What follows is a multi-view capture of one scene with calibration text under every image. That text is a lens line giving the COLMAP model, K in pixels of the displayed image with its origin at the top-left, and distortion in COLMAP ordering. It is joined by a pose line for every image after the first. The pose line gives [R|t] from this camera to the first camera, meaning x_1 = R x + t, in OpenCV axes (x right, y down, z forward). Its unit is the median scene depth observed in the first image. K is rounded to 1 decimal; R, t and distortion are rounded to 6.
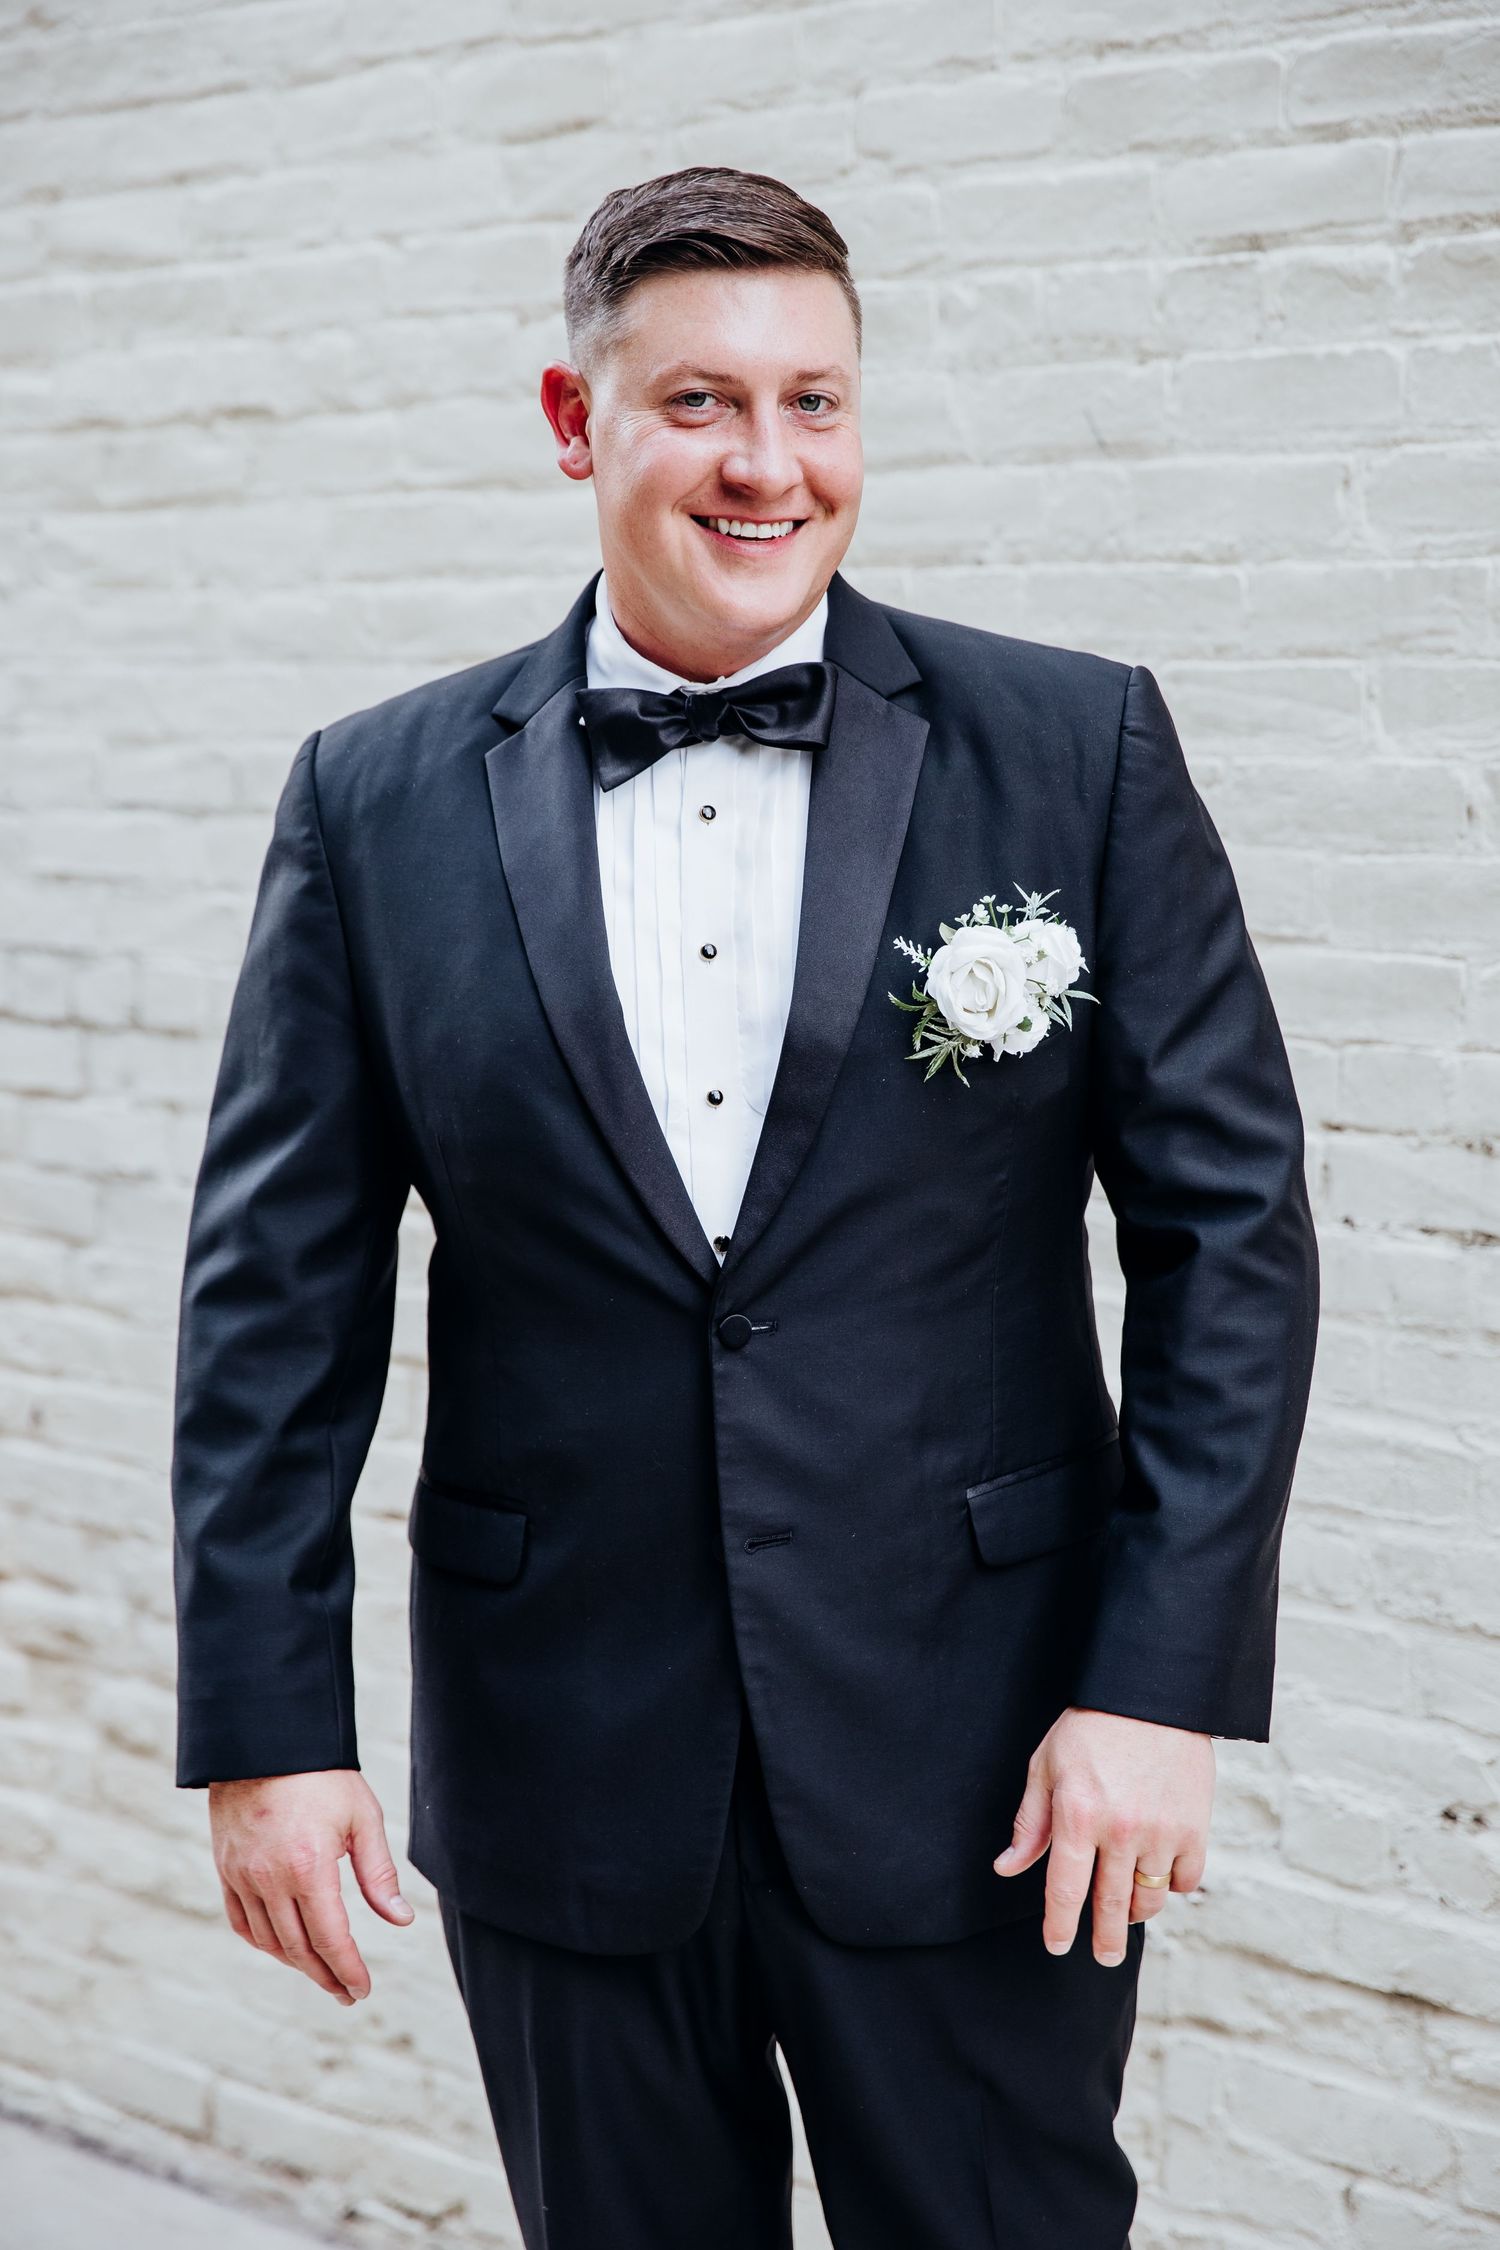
lens RADIAL K [[4336.2, 0, 763.1], [0, 4336.2, 1158.9], [0, 0, 1]] dist [0.204977, -0.012530]
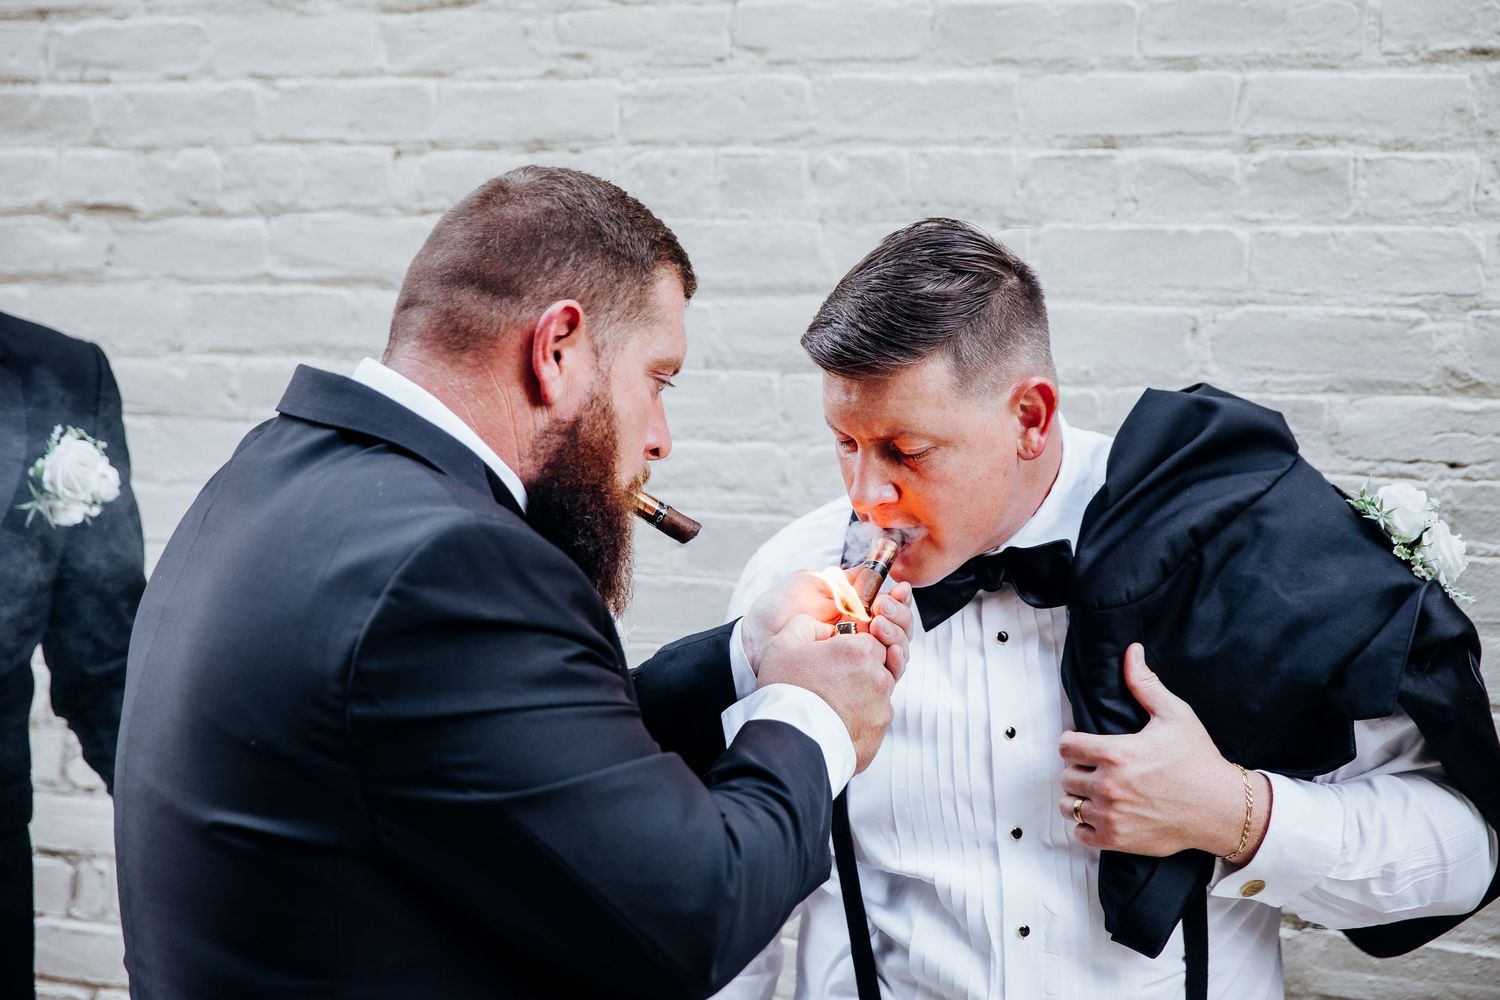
lens RADIAL K [[2890.8, 0, 753.3], [0, 2890.8, 480.9], [0, 0, 1]] dist [0.204977, -0.012530]
pose [[0.944905, 0.009799, 0.327199, -0.263913], [0.007833, 0.998589, -0.052525, -0.064820], [-0.327252, 0.052194, 0.943495, 0.231073]]
